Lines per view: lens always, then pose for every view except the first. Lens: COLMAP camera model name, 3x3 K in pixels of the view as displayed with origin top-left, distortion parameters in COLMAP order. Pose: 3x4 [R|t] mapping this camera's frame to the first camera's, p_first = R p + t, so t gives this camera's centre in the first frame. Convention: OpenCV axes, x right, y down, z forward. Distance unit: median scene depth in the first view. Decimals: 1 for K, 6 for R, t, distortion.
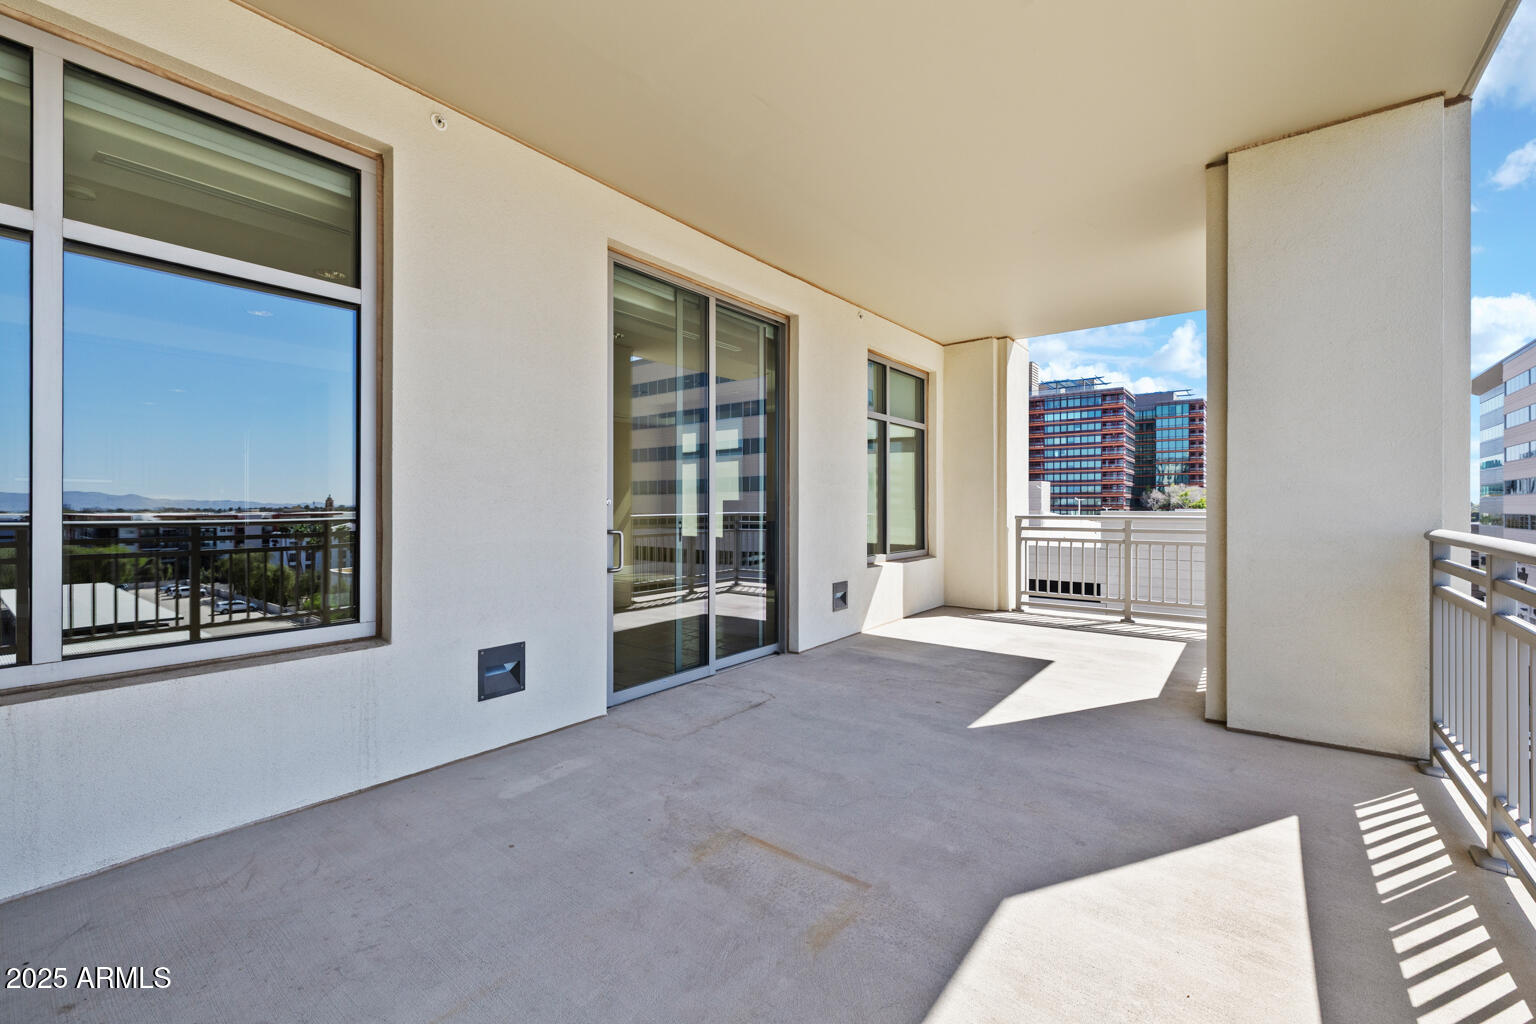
lens RADIAL K [[642.7, 0, 767.4], [0, 642.7, 506.1], [0, 0, 1]] dist [-0.000548, 0.000275]
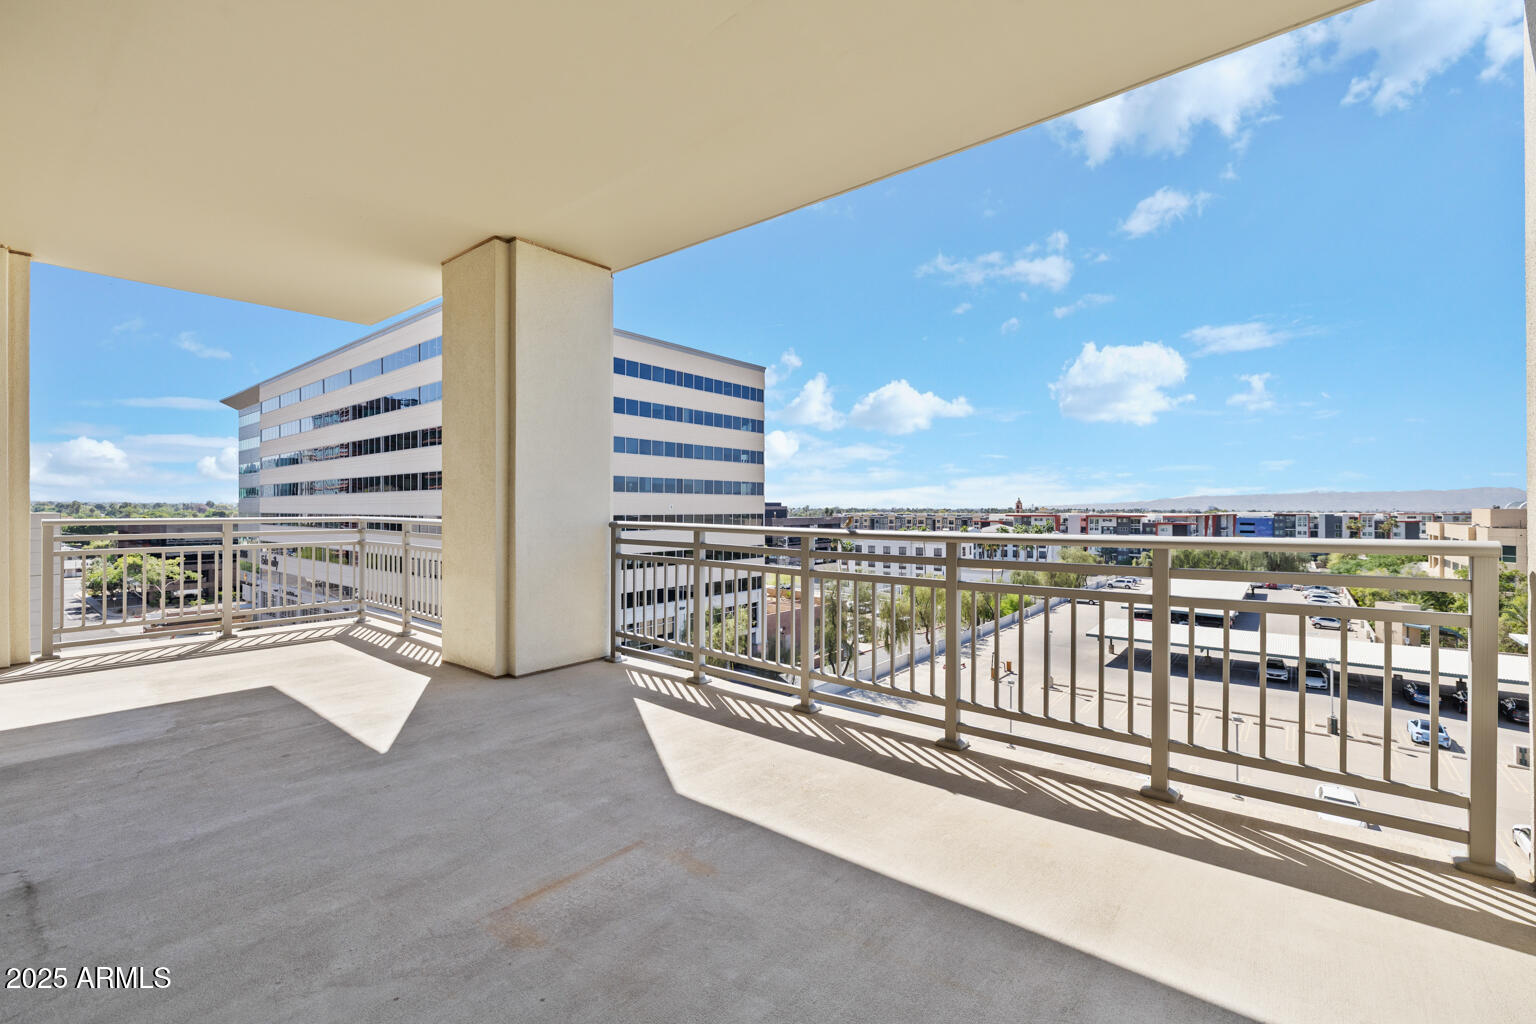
lens RADIAL K [[642.7, 0, 768.7], [0, 642.7, 506.5], [0, 0, 1]] dist [-0.000548, 0.000275]
pose [[0.049031, -0.001360, 0.998796, -0.621889], [0.000437, 0.999999, 0.001340, -0.003547], [-0.998797, 0.000371, 0.049032, 0.459946]]
